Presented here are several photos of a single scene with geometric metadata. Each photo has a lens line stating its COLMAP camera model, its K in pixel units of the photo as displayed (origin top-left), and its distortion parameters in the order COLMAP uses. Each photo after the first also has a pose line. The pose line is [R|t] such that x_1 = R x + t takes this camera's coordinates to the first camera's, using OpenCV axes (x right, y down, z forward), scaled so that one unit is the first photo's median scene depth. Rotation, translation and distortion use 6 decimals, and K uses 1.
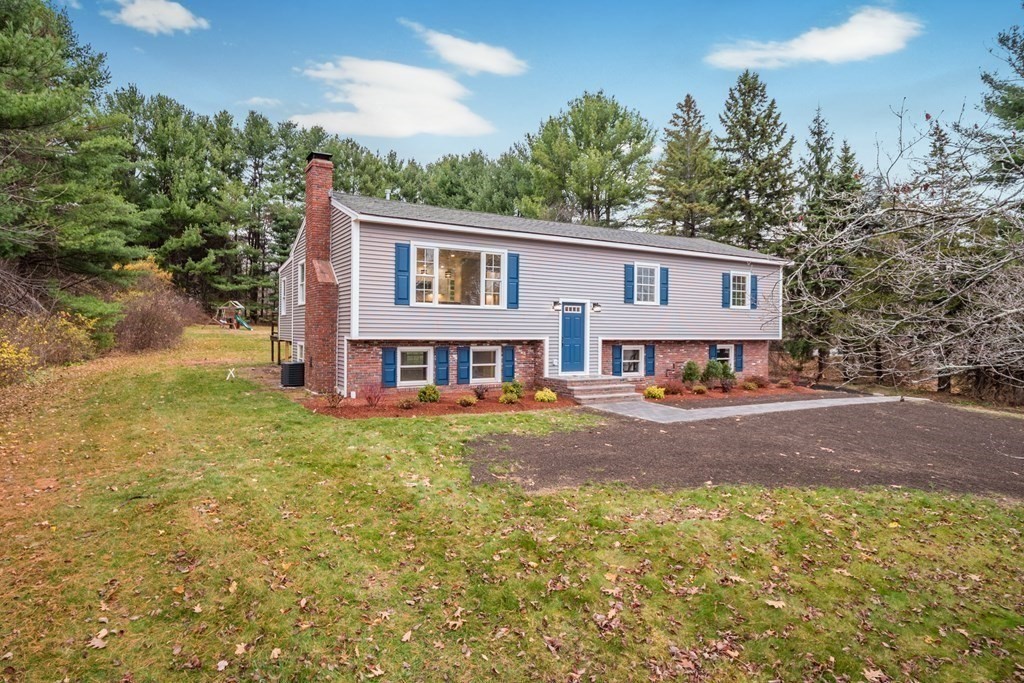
lens RADIAL K [[562.6, 0, 512.0], [0, 562.6, 341.5], [0, 0, 1]] dist [0.002203, 0.000139]
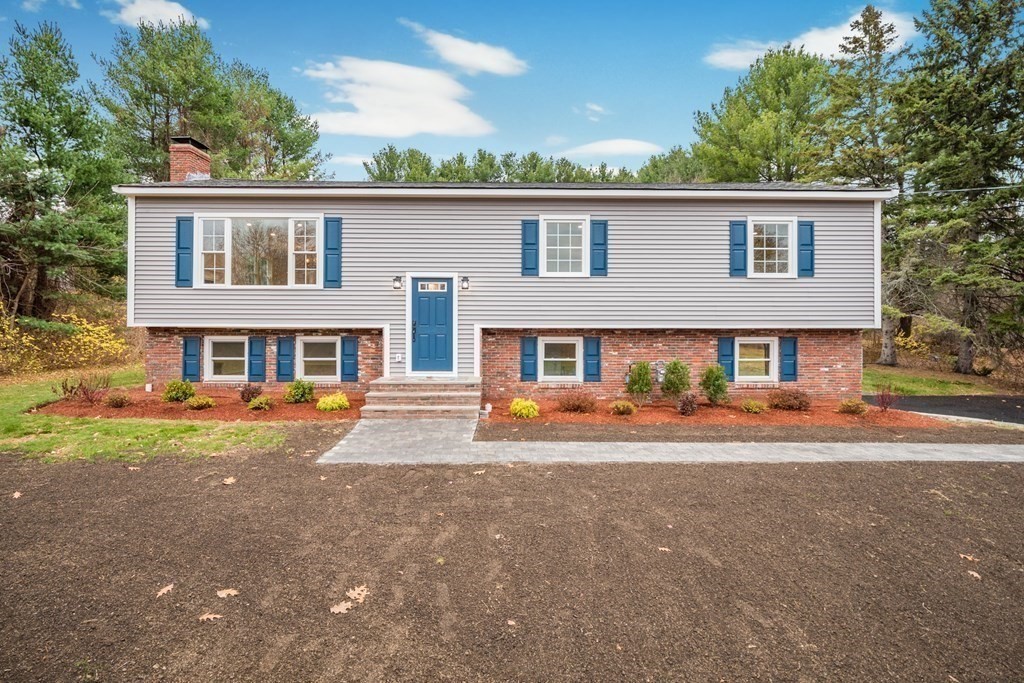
lens RADIAL K [[489.6, 0, 510.0], [0, 489.6, 330.6], [0, 0, 1]] dist [-0.001514, -0.000175]
pose [[0.870415, -0.004724, -0.492296, 0.485468], [-0.003640, 0.999865, -0.016032, 0.009656], [0.492305, 0.015746, 0.870280, 0.466439]]
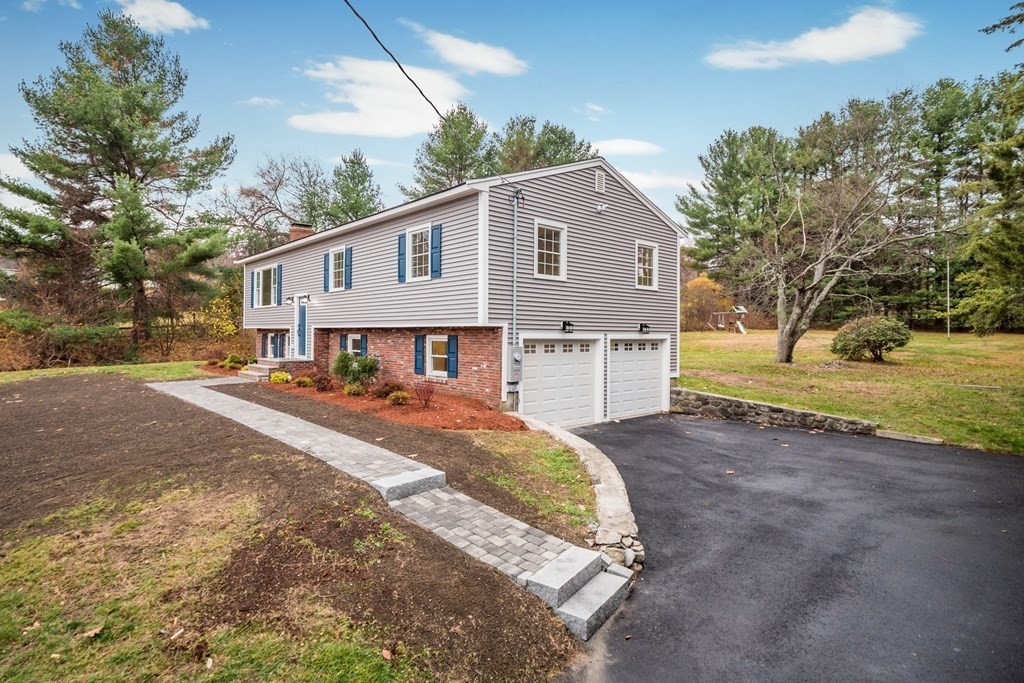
lens RADIAL K [[535.8, 0, 512.0], [0, 535.8, 329.6], [0, 0, 1]] dist [0.002312, -0.000078]
pose [[0.200569, -0.013739, -0.979583, 1.216330], [-0.020961, 0.999613, -0.018312, 0.010423], [0.979455, 0.024206, 0.200203, 1.137627]]
